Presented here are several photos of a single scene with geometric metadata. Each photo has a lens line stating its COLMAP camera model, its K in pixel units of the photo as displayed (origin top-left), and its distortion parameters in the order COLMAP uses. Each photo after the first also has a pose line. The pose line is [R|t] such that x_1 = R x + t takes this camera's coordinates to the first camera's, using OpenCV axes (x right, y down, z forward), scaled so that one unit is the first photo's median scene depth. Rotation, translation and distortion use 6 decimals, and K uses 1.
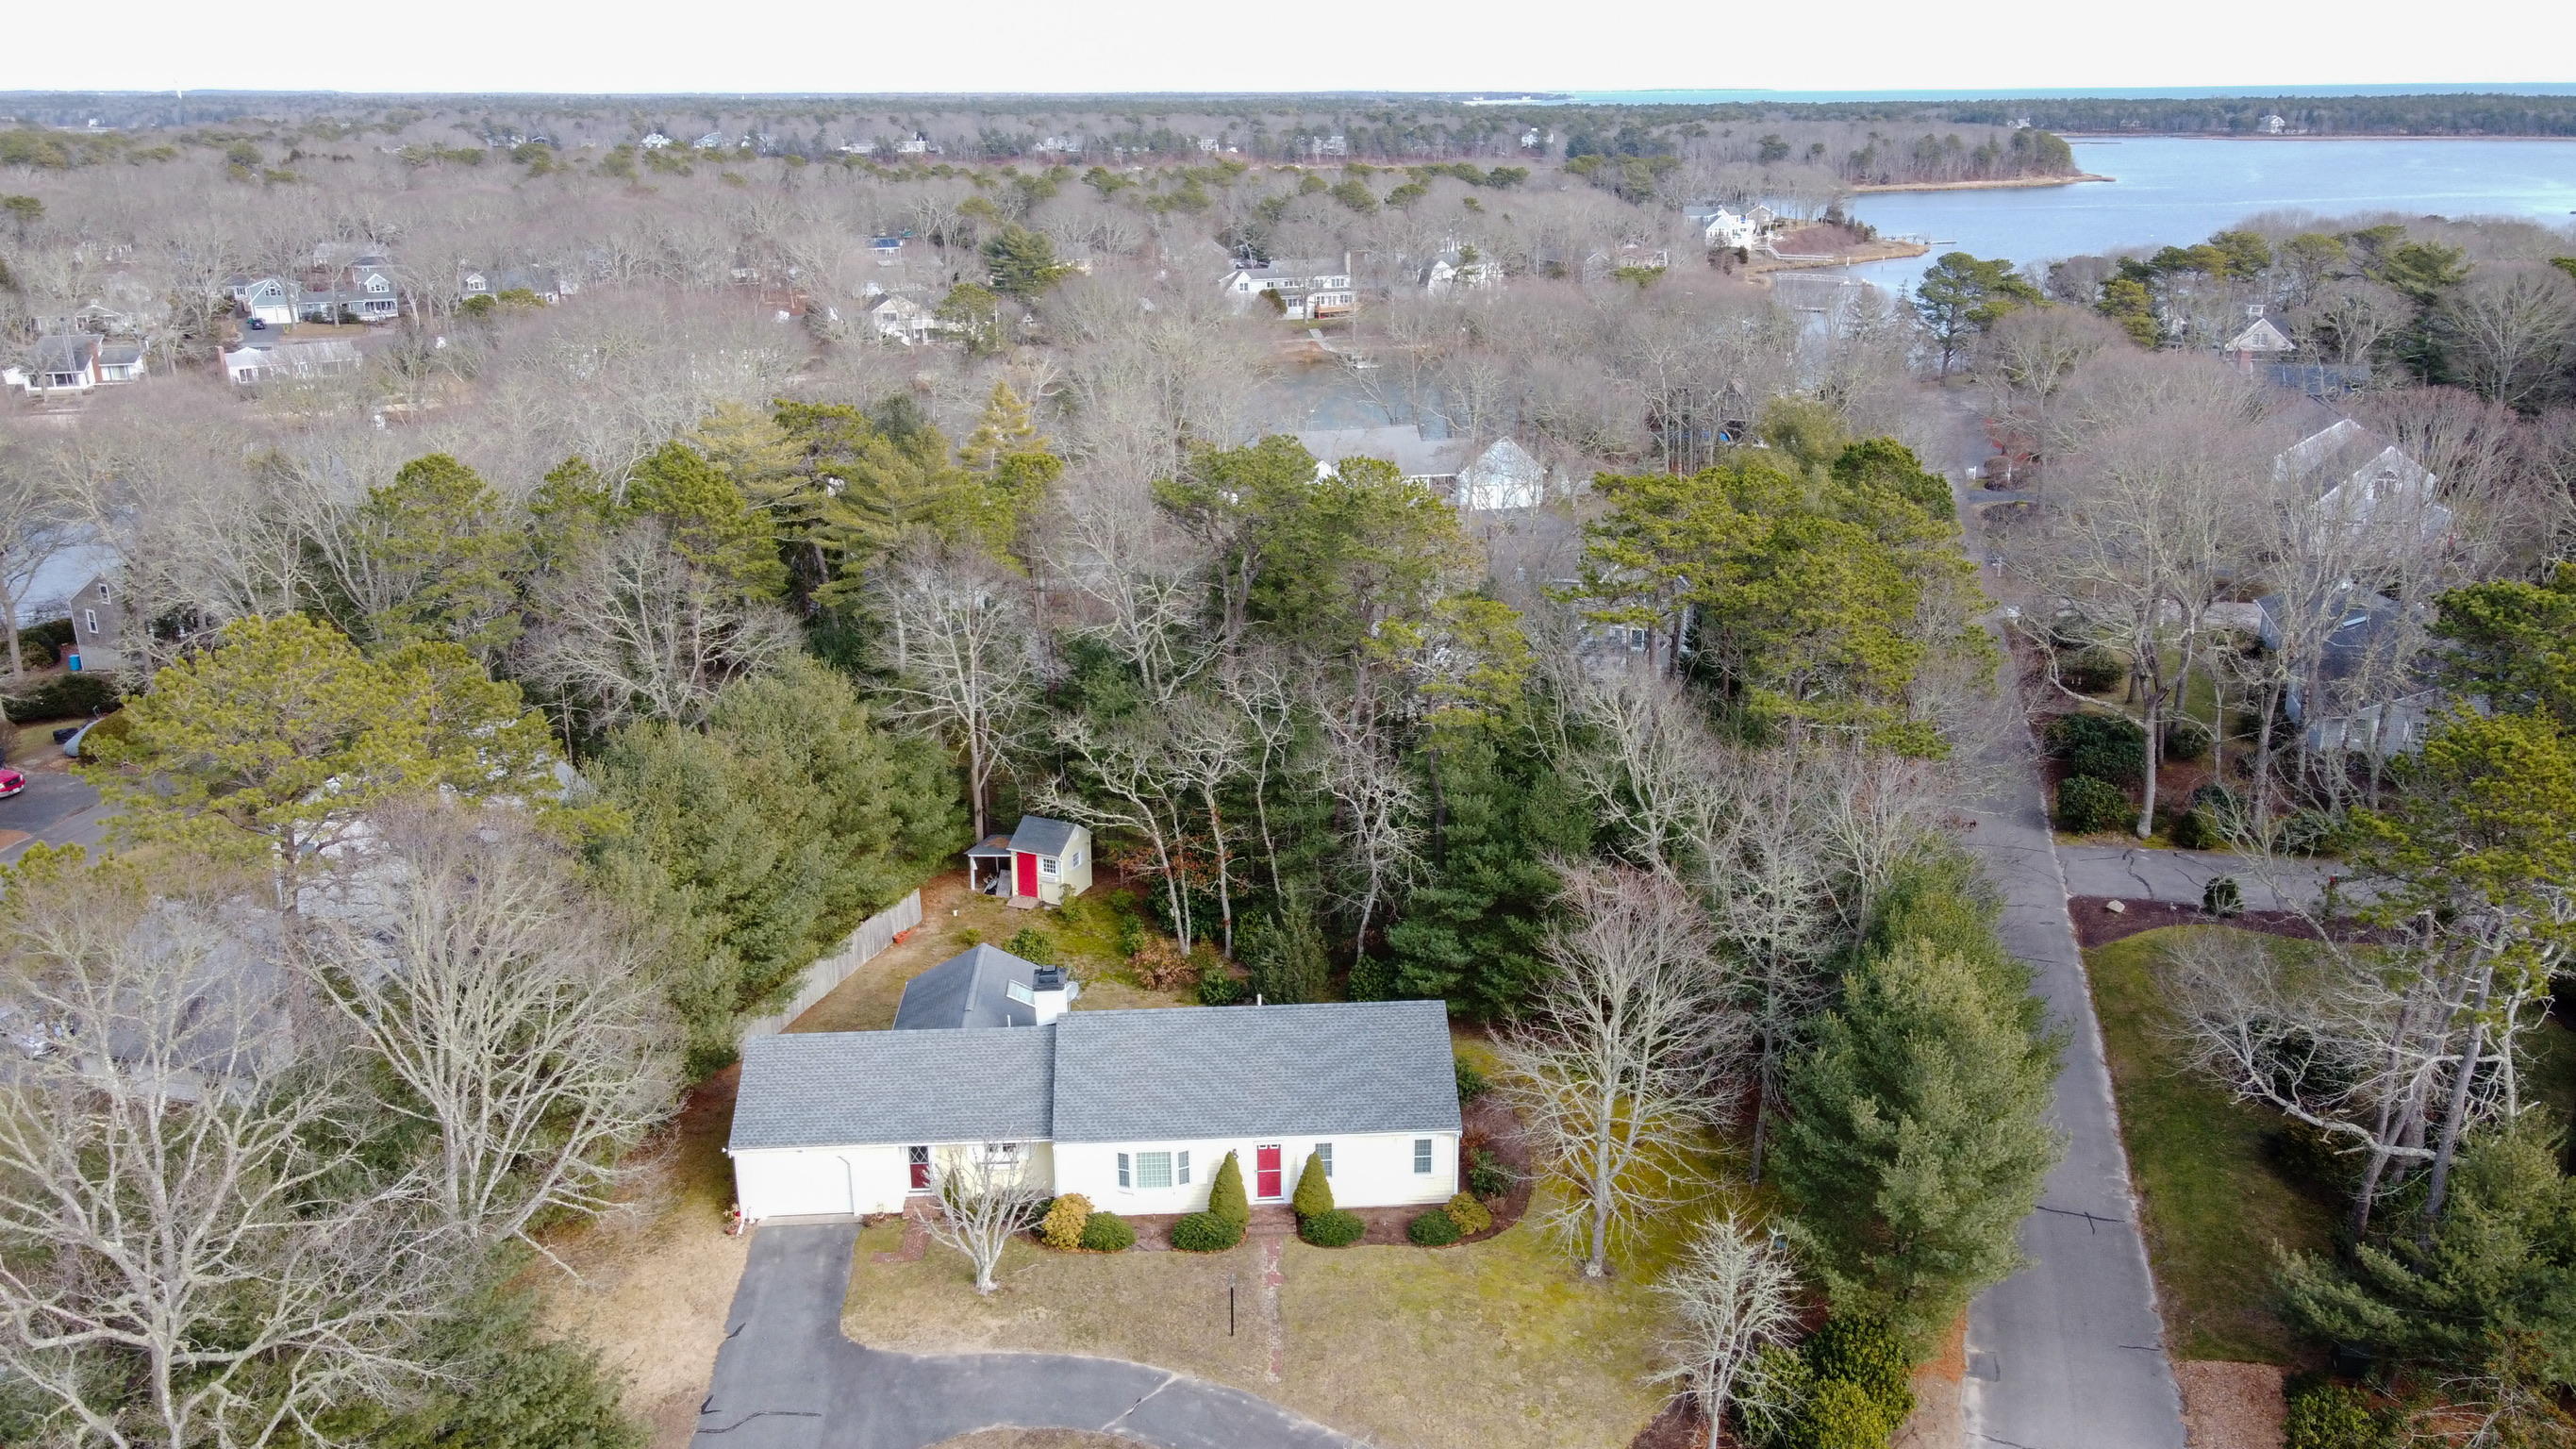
lens RADIAL K [[1970.6, 0, 1288.0], [0, 1970.6, 724.5], [0, 0, 1]] dist [-0.013552, 0.066522]
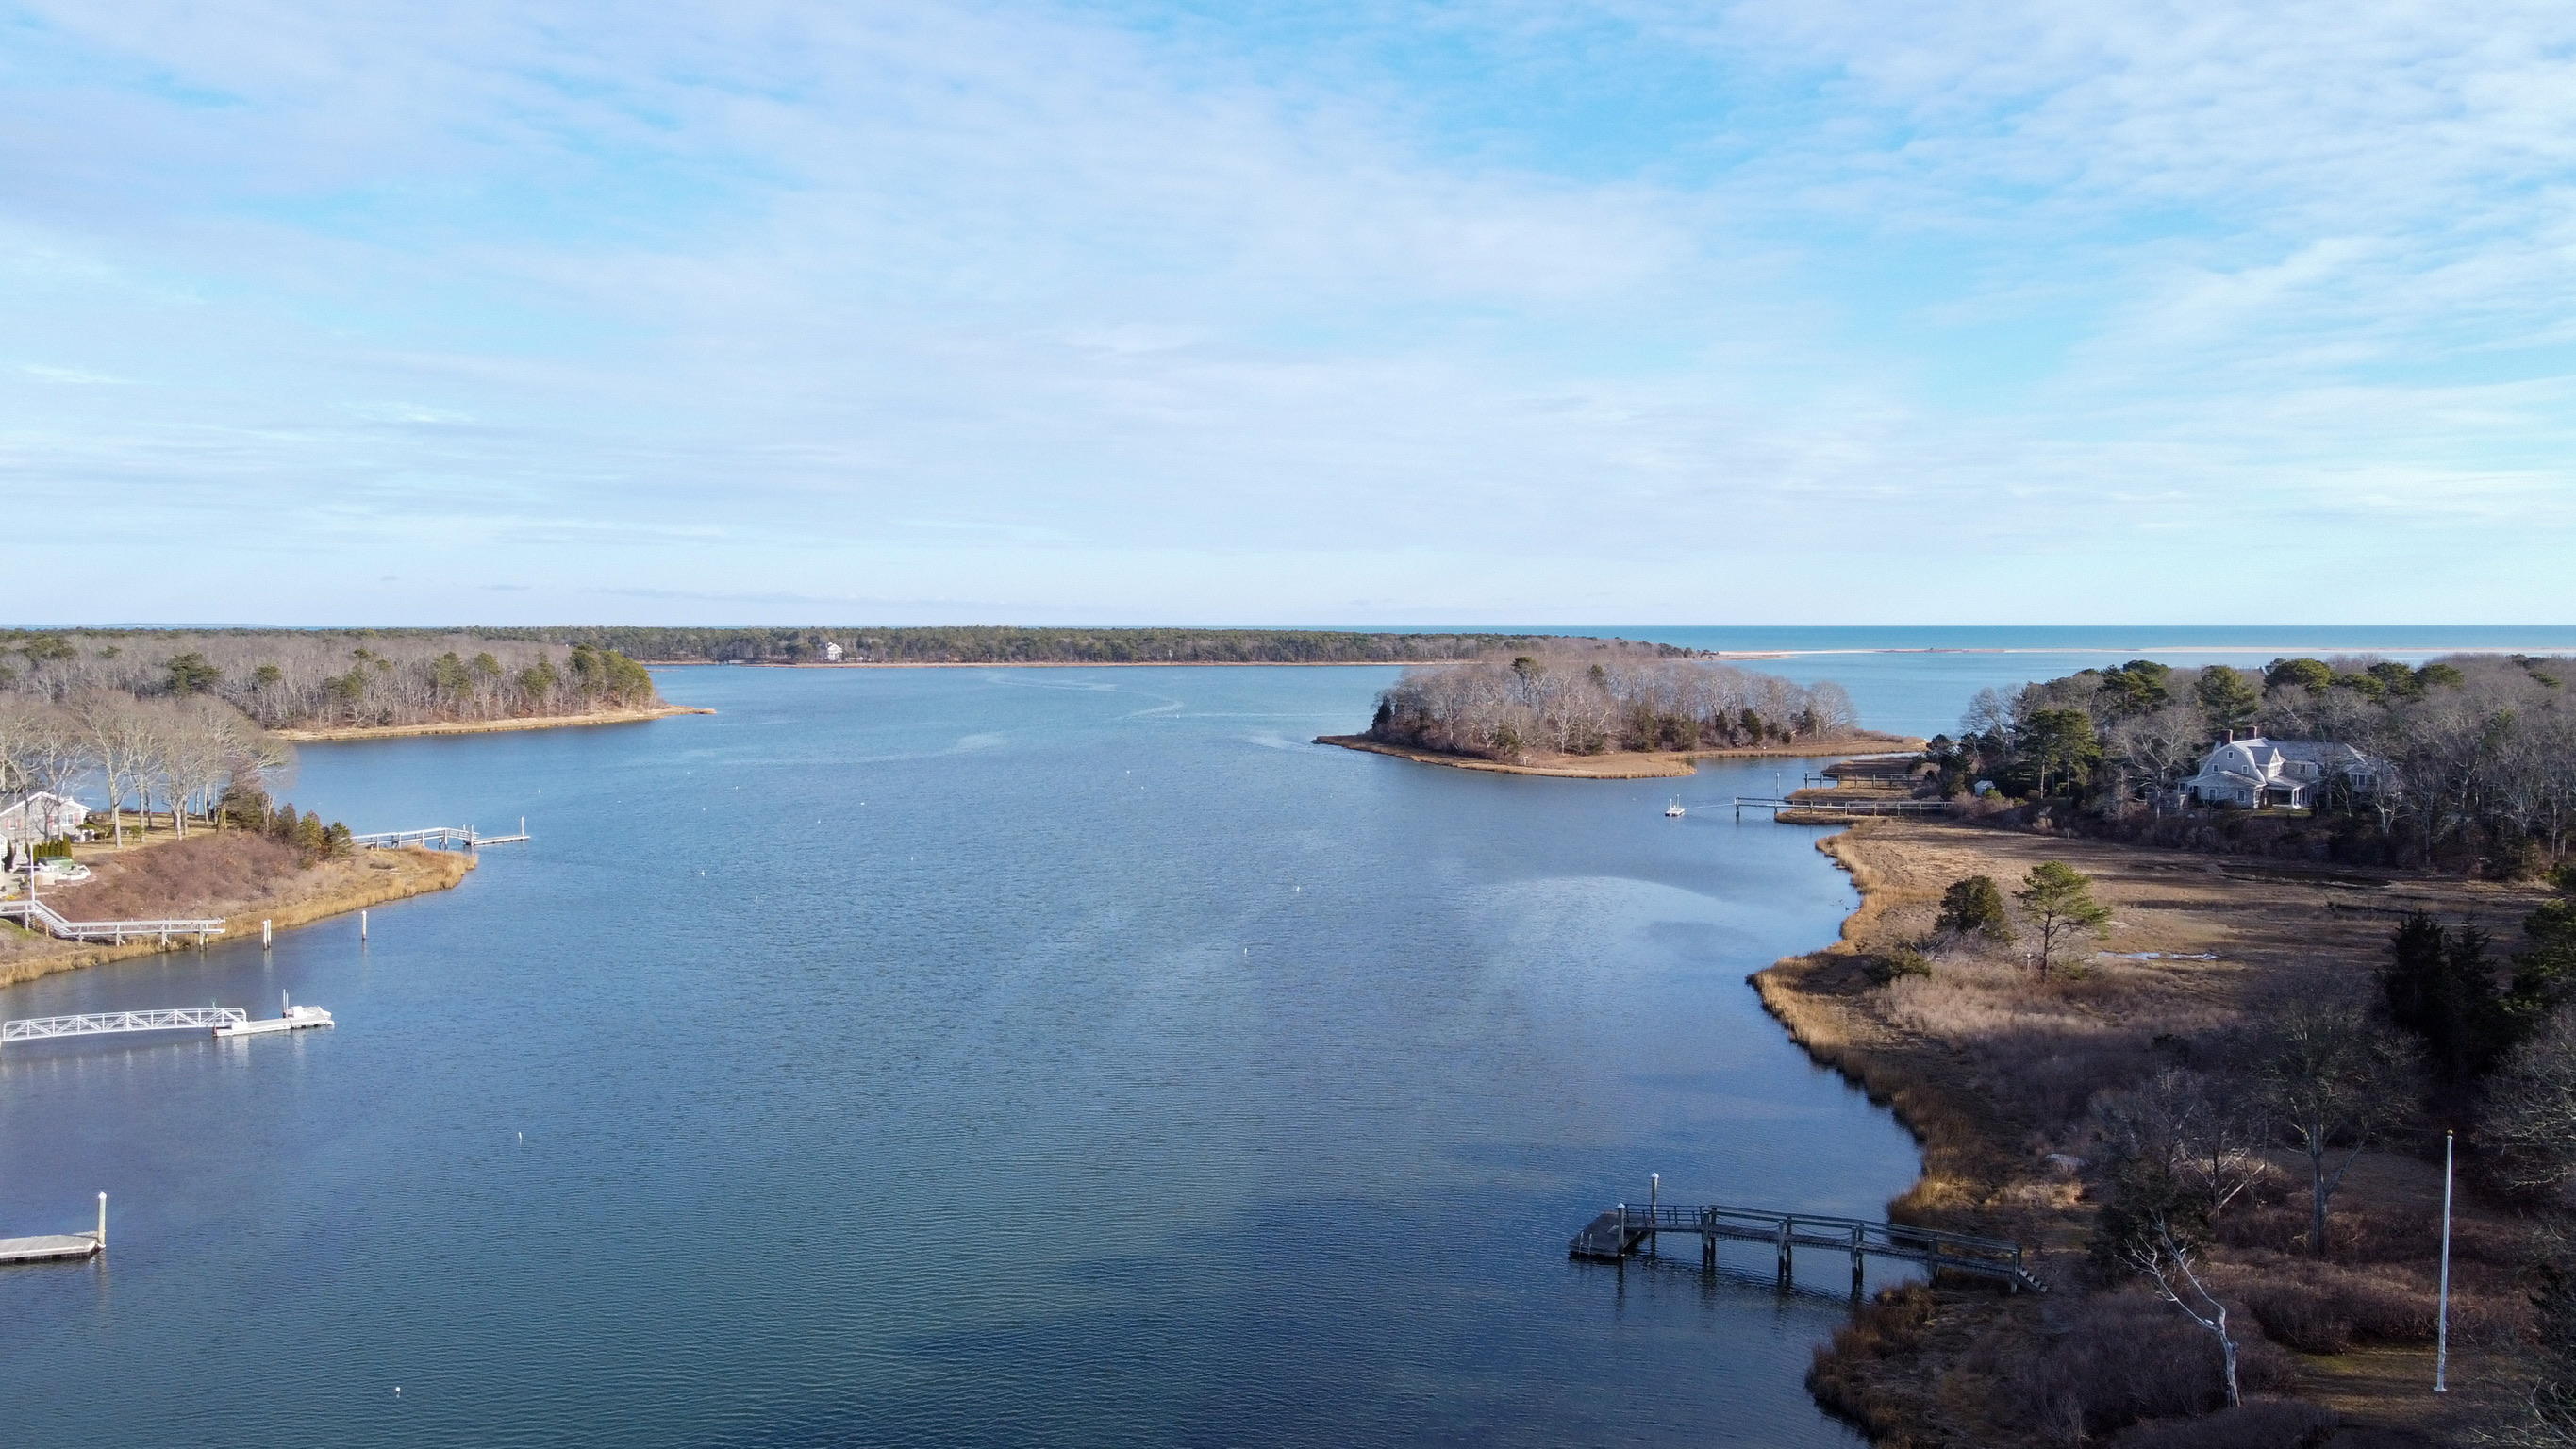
lens RADIAL K [[1970.6, 0, 1288.0], [0, 1970.6, 724.5], [0, 0, 1]] dist [-0.013552, 0.066522]
pose [[0.762338, -0.026065, 0.646655, 0.108556], [0.193425, 0.962695, -0.189224, -0.093542], [-0.617599, 0.269332, 0.738940, 0.333457]]
